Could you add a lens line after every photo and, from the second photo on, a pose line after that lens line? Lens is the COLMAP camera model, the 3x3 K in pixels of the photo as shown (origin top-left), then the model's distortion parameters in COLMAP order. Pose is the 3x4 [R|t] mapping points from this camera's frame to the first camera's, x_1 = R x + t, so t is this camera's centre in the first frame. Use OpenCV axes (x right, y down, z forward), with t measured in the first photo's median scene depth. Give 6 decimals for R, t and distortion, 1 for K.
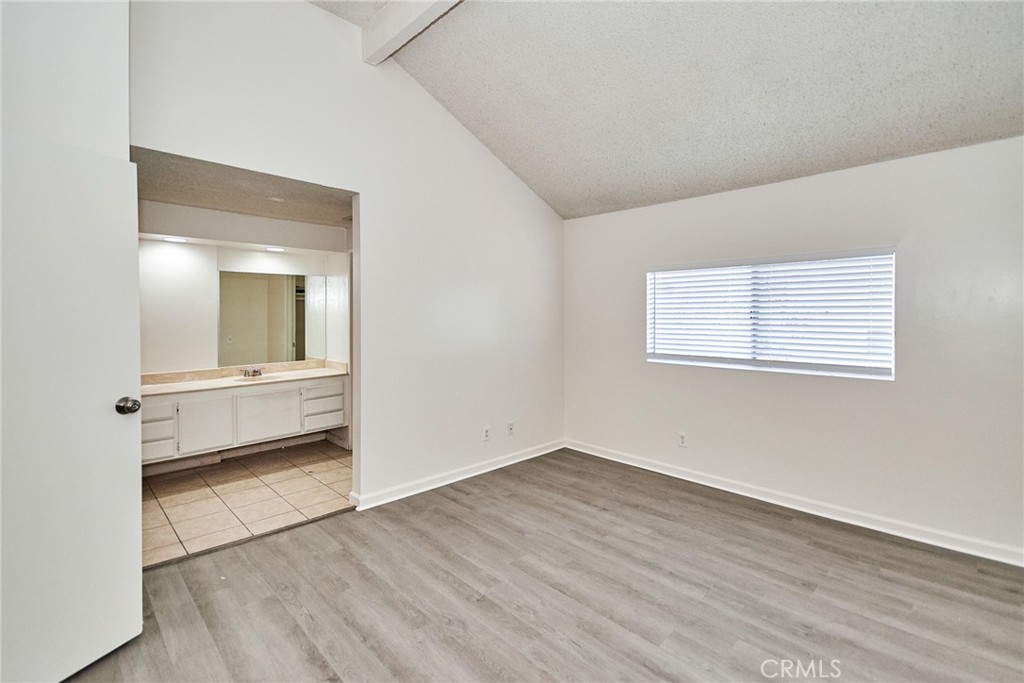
lens RADIAL K [[460.0, 0, 524.7], [0, 460.0, 315.5], [0, 0, 1]] dist [0.012920, -0.008994]
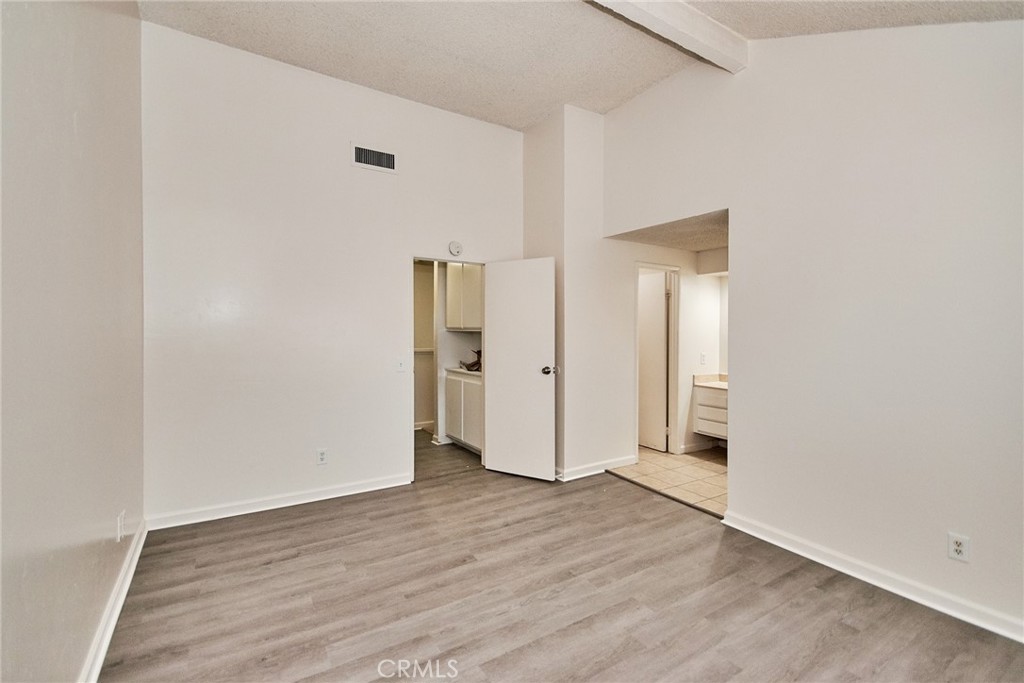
lens RADIAL K [[460.0, 0, 511.8], [0, 460.0, 335.2], [0, 0, 1]] dist [0.012920, -0.008994]
pose [[-0.241191, 0.009581, -0.970430, 0.889057], [-0.010531, 0.999867, 0.012488, 0.001961], [0.970420, 0.013231, -0.241058, 0.946587]]
